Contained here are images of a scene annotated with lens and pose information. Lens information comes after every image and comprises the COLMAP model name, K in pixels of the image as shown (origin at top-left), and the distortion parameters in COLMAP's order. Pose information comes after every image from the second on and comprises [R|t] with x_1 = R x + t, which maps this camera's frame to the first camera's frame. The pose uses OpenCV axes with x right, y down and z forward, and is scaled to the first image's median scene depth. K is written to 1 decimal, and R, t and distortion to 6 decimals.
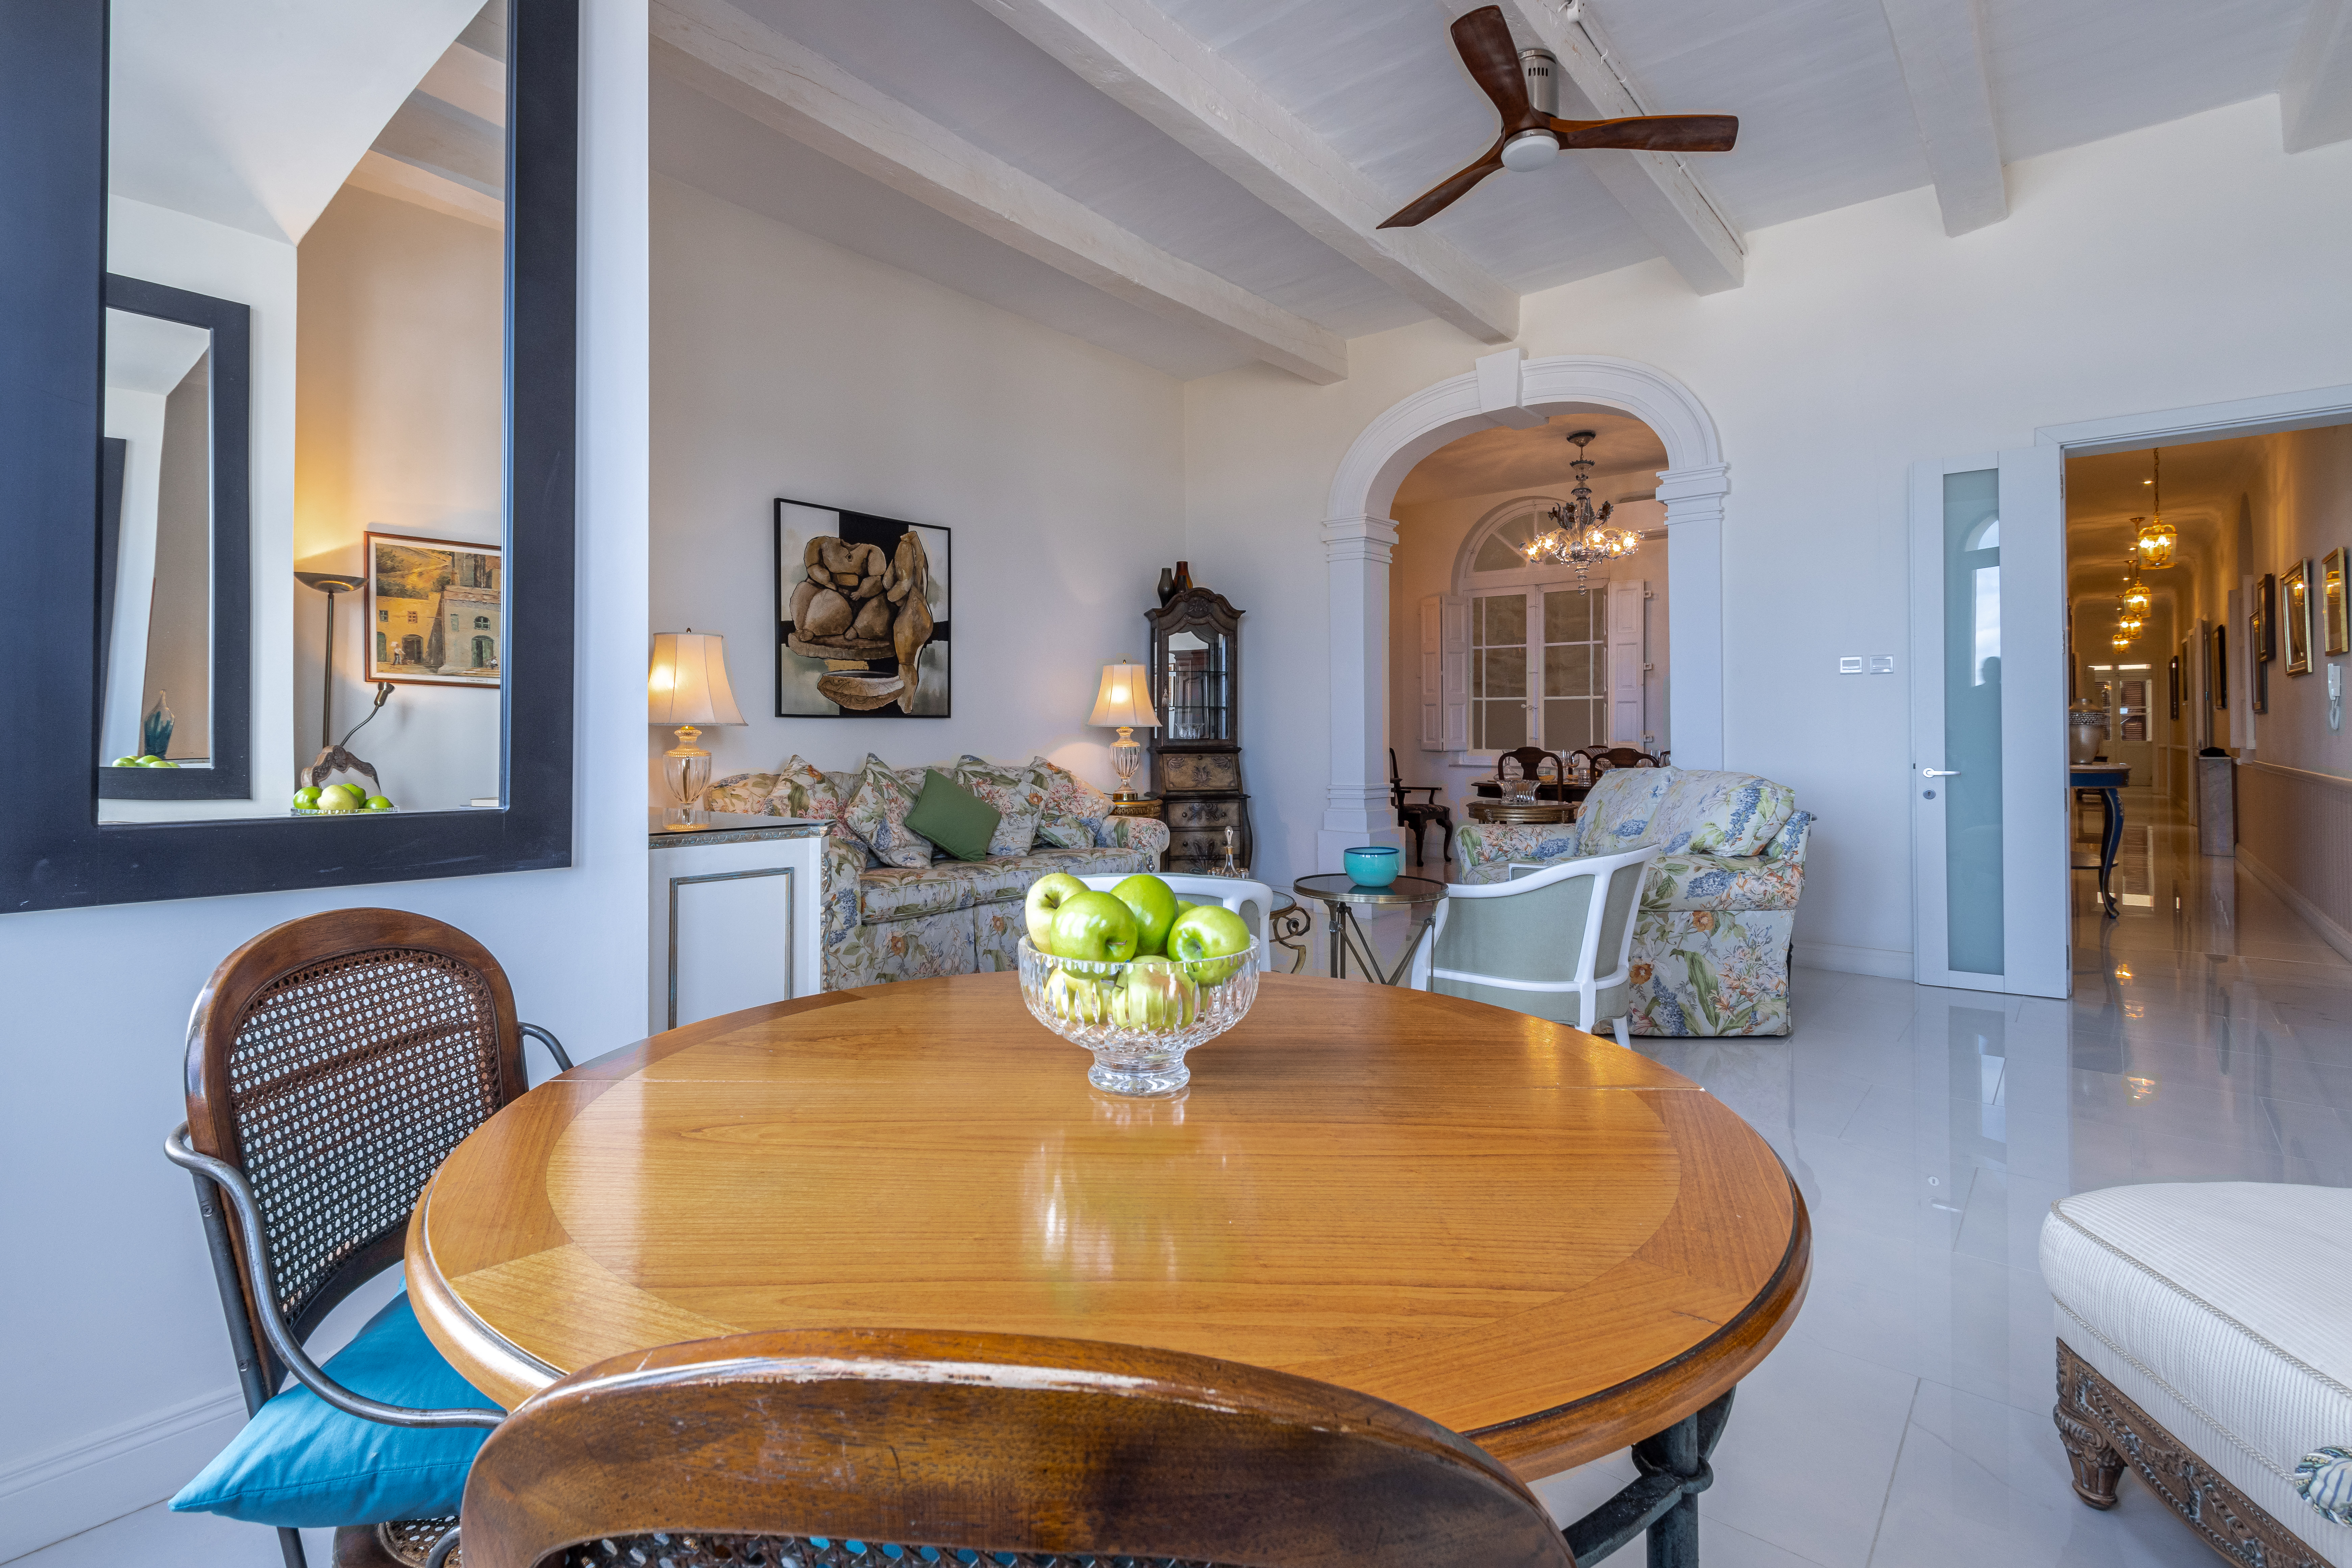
lens RADIAL K [[1105.3, 0, 1121.9], [0, 1105.3, 720.3], [0, 0, 1]] dist [-0.000157, -0.000222]
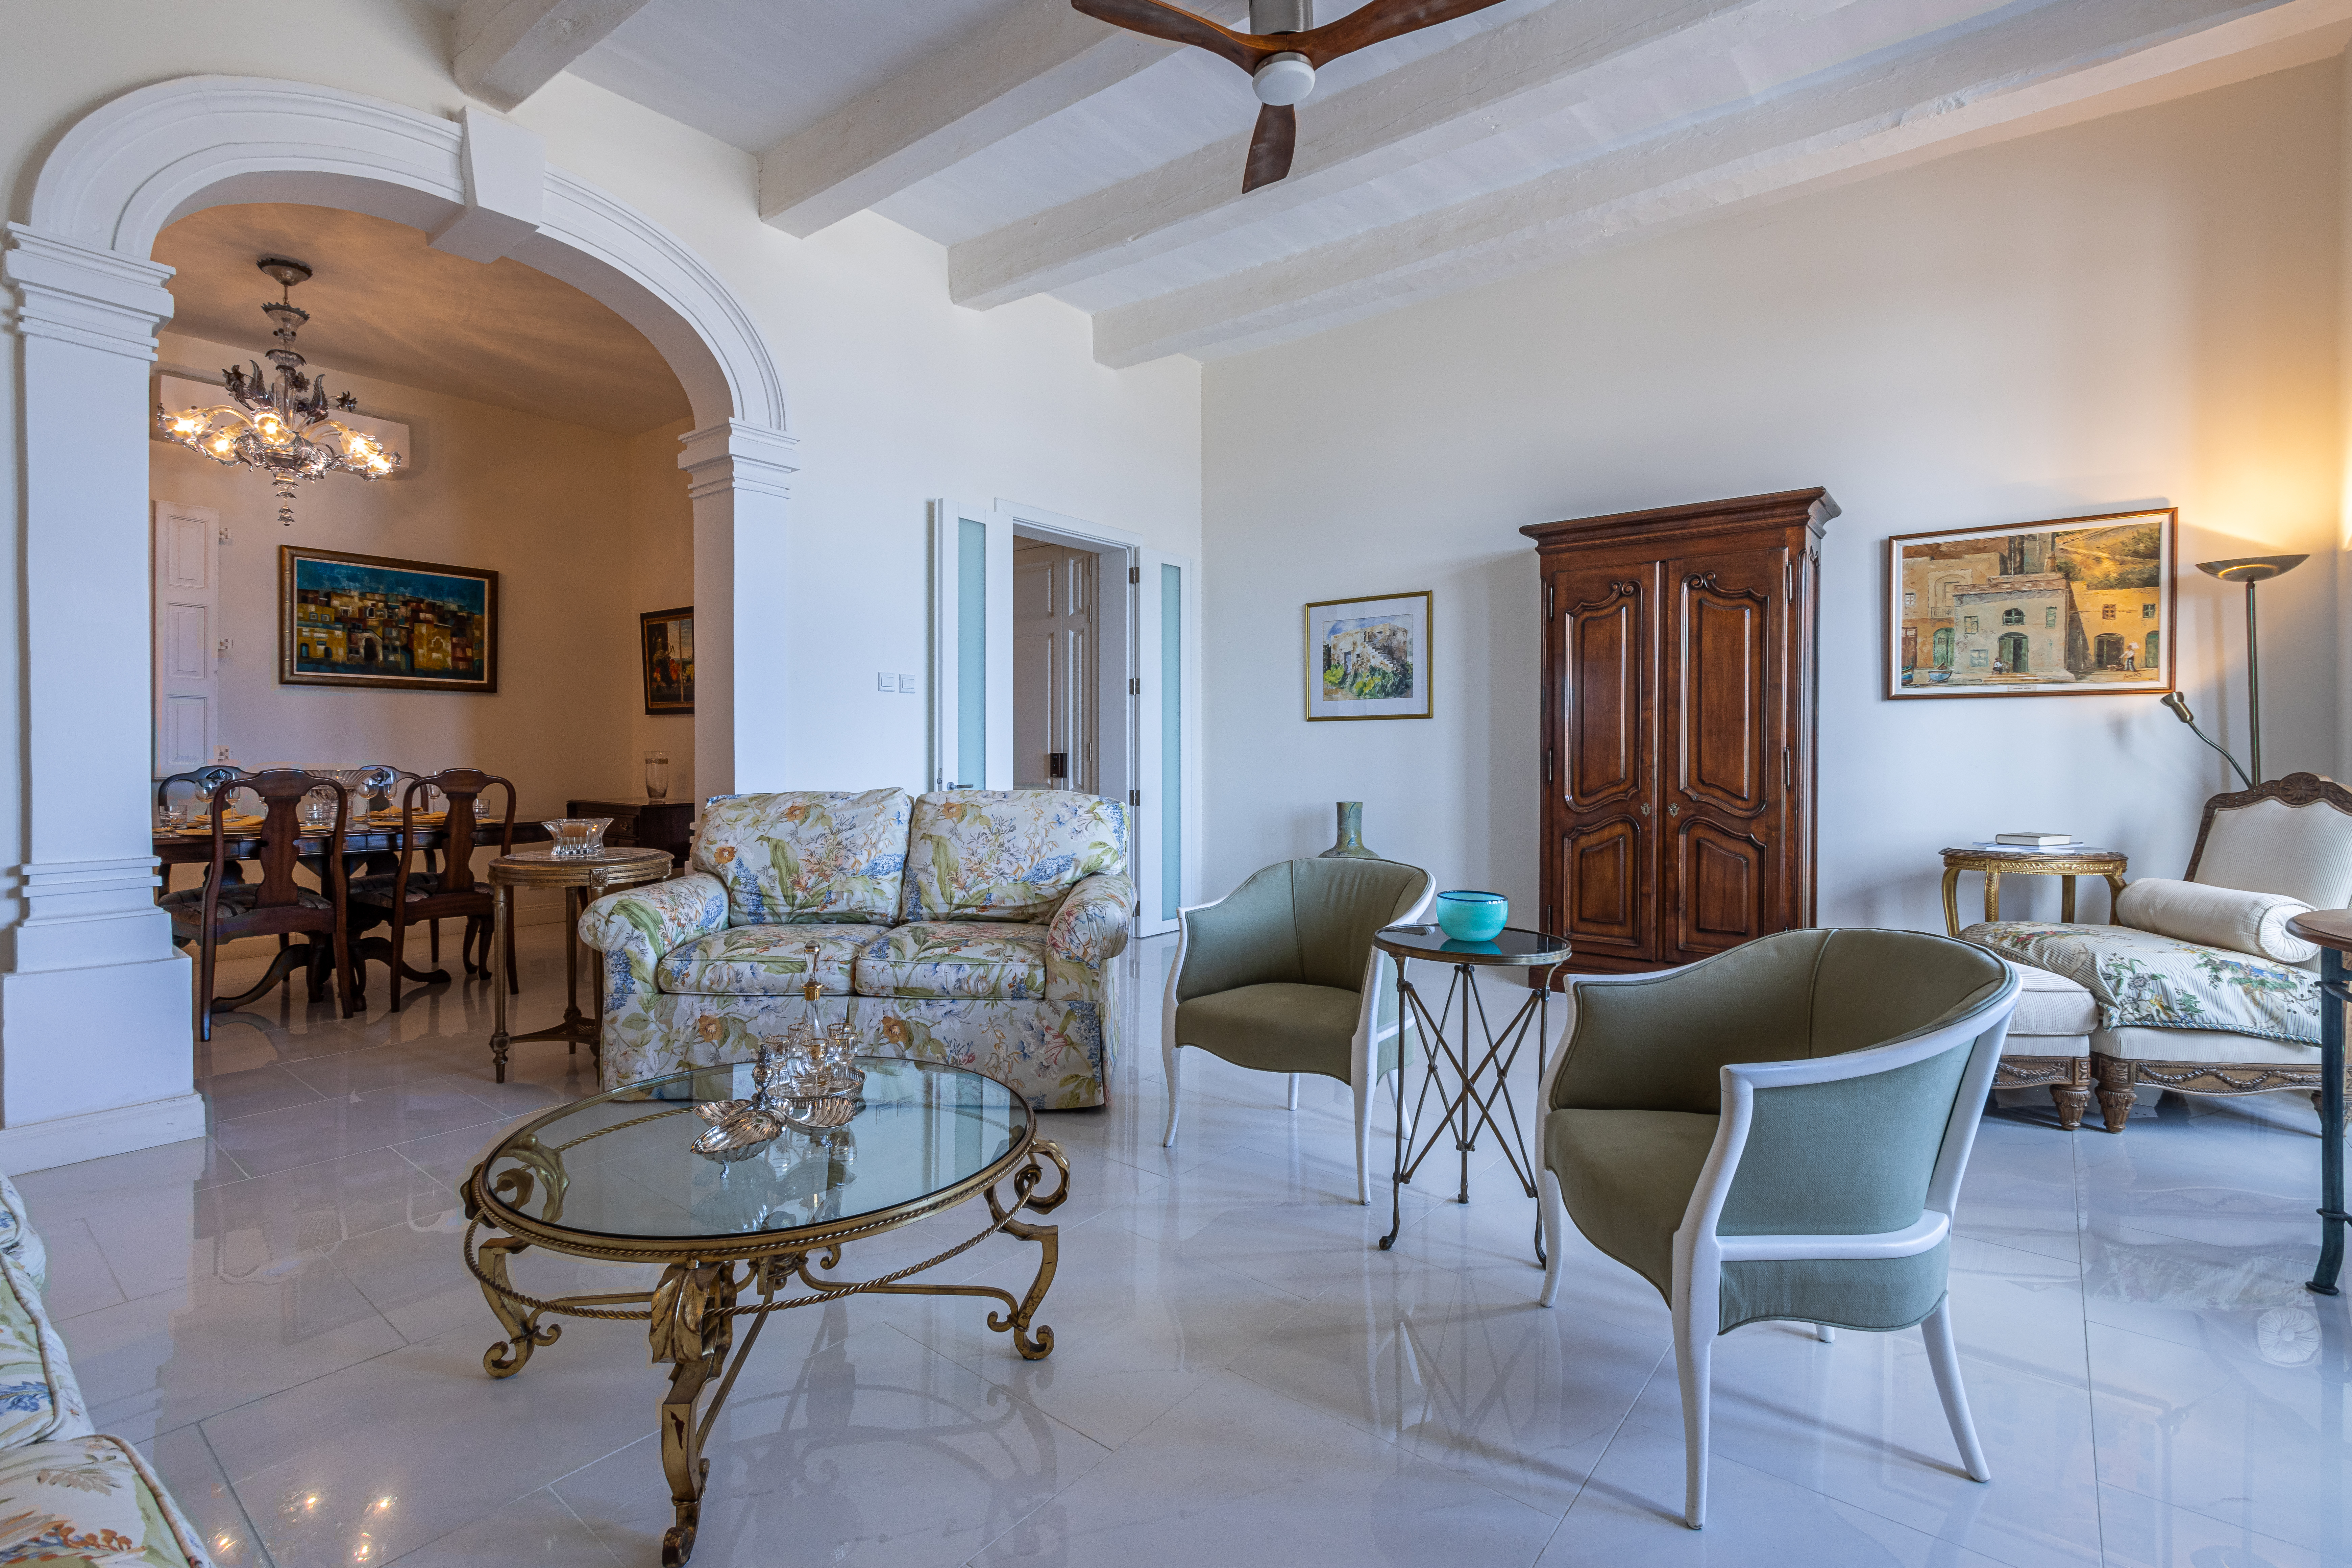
lens RADIAL K [[1094.2, 0, 1167.4], [0, 1094.2, 779.0], [0, 0, 1]] dist [0.001713, -0.000061]
pose [[-0.058555, -0.023194, 0.998015, -0.304920], [-0.017673, 0.999597, 0.022194, 0.010182], [-0.998128, -0.016338, -0.058941, 0.706319]]
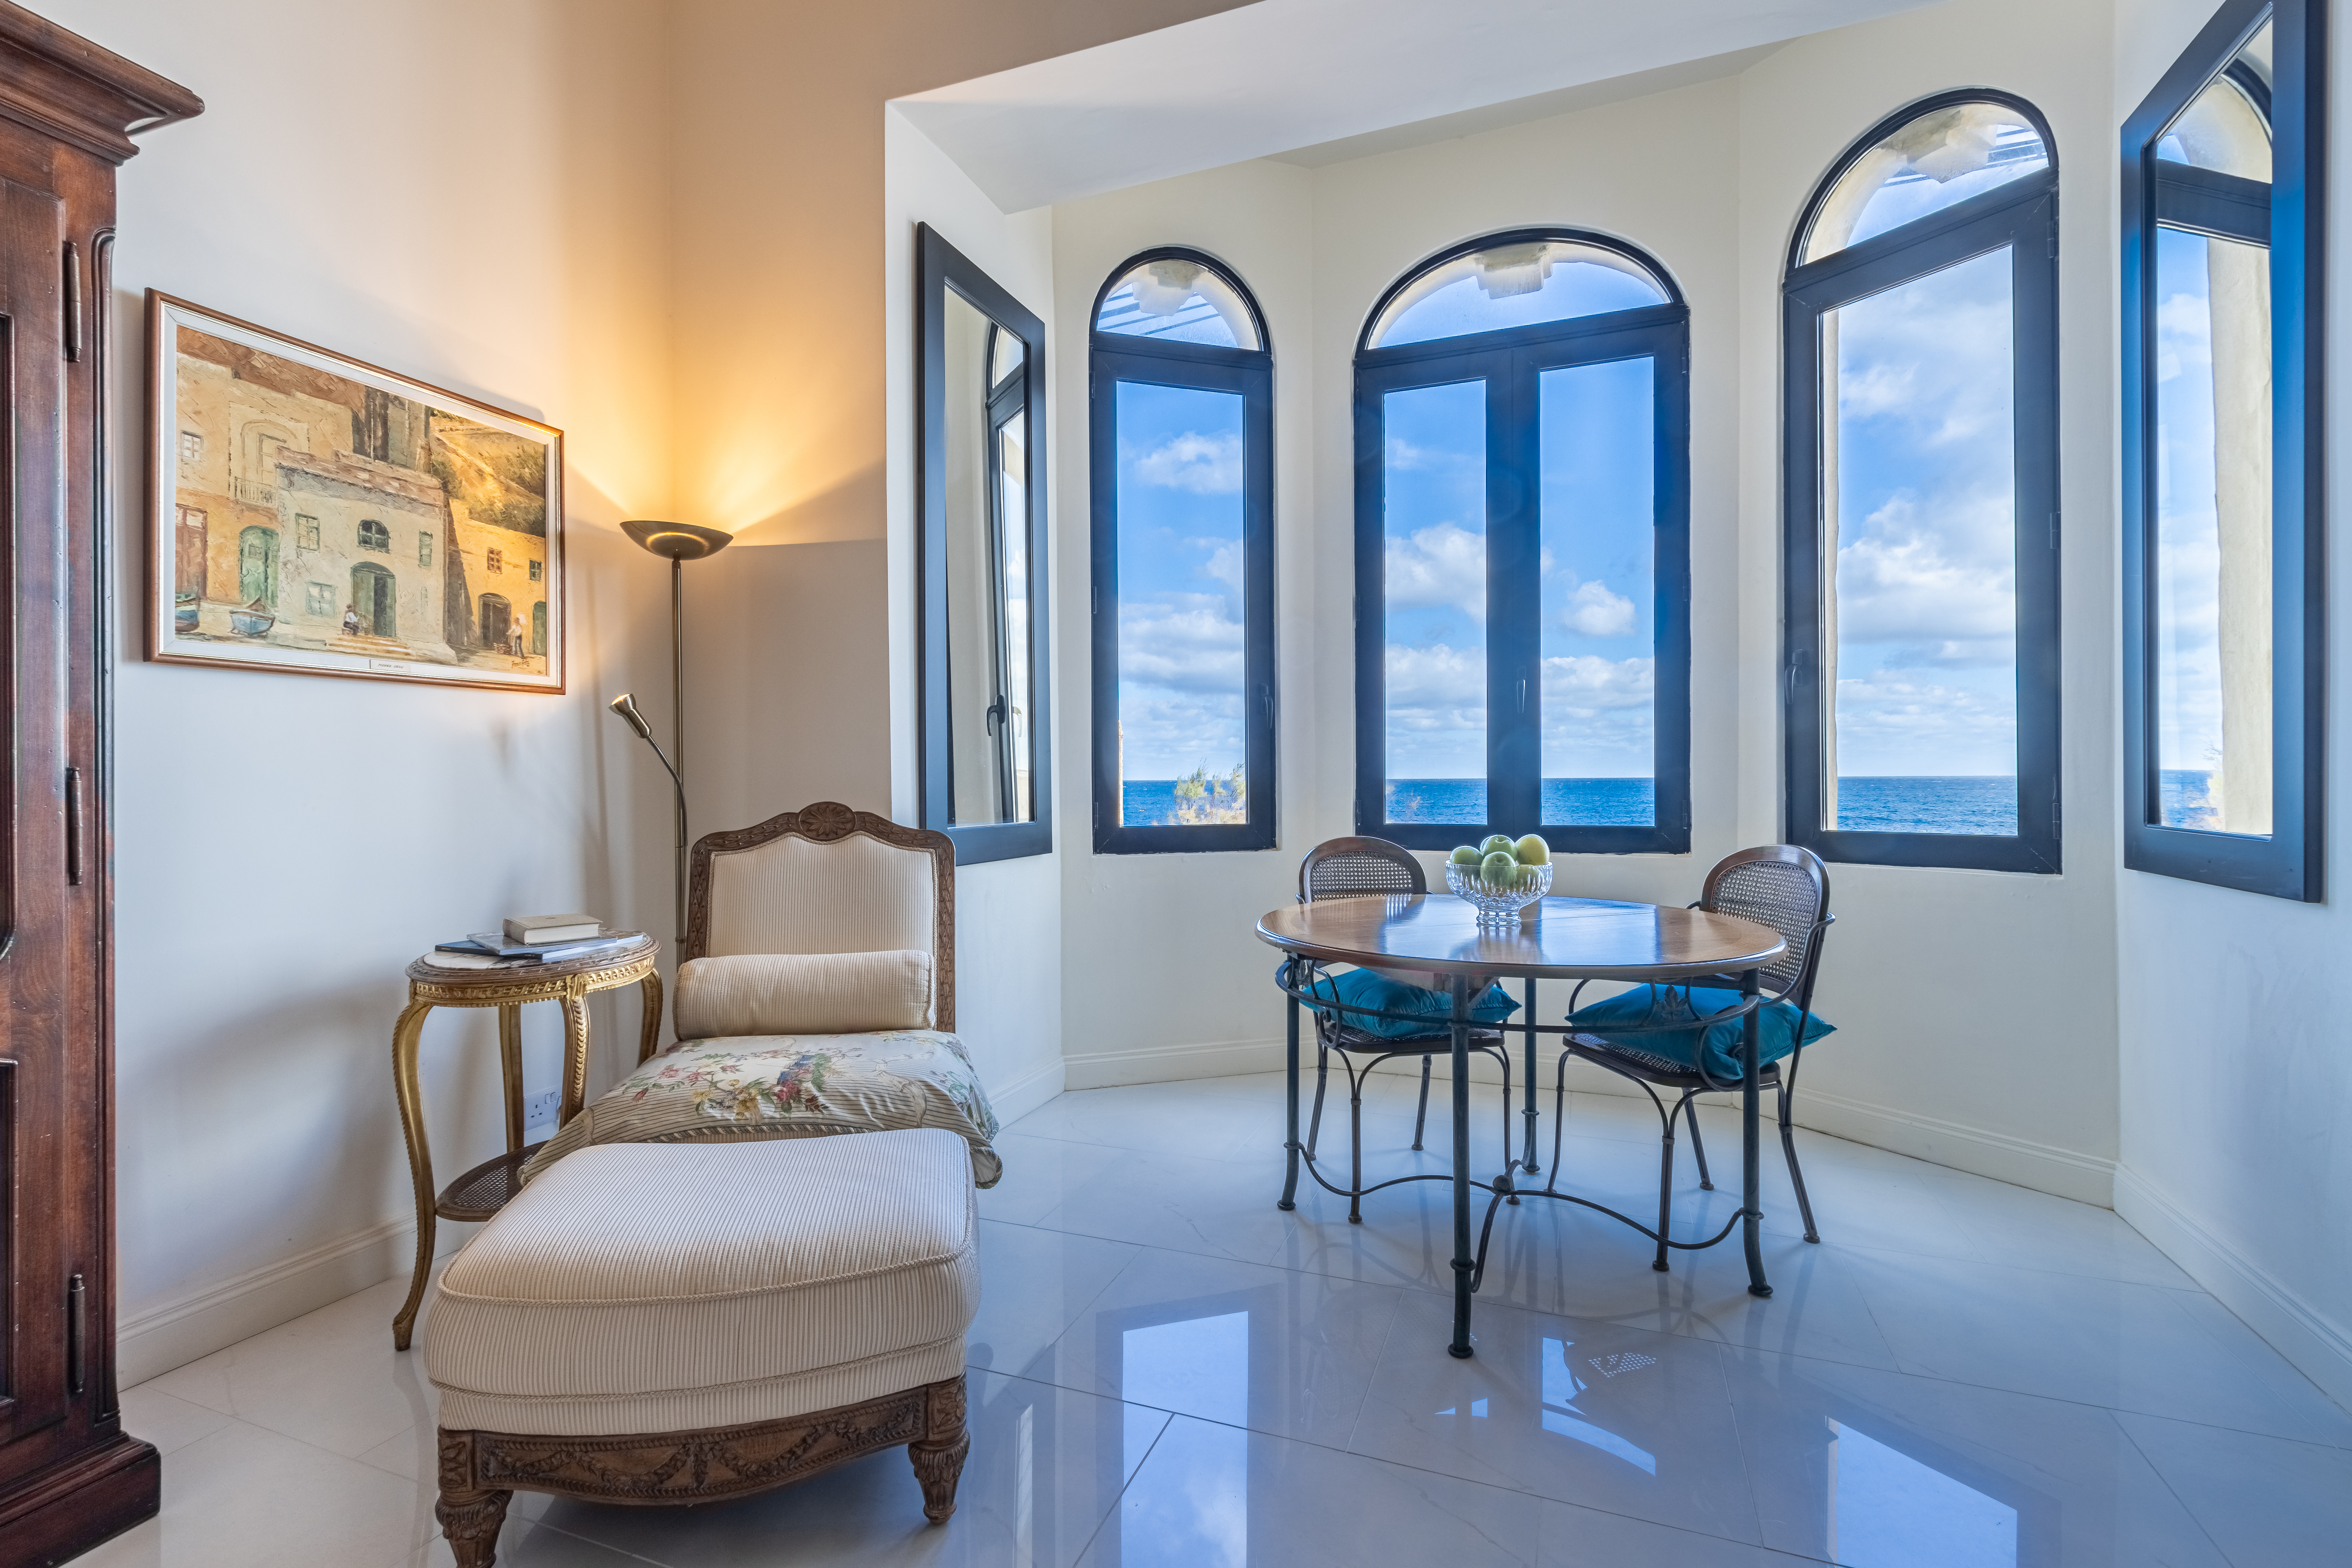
lens RADIAL K [[1094.2, 0, 1167.4], [0, 1094.2, 779.0], [0, 0, 1]] dist [0.001713, -0.000061]
pose [[-0.936526, 0.006901, -0.350530, 0.297973], [0.012319, 0.999837, -0.013231, 0.006948], [0.350382, -0.016709, -0.936458, 0.572822]]
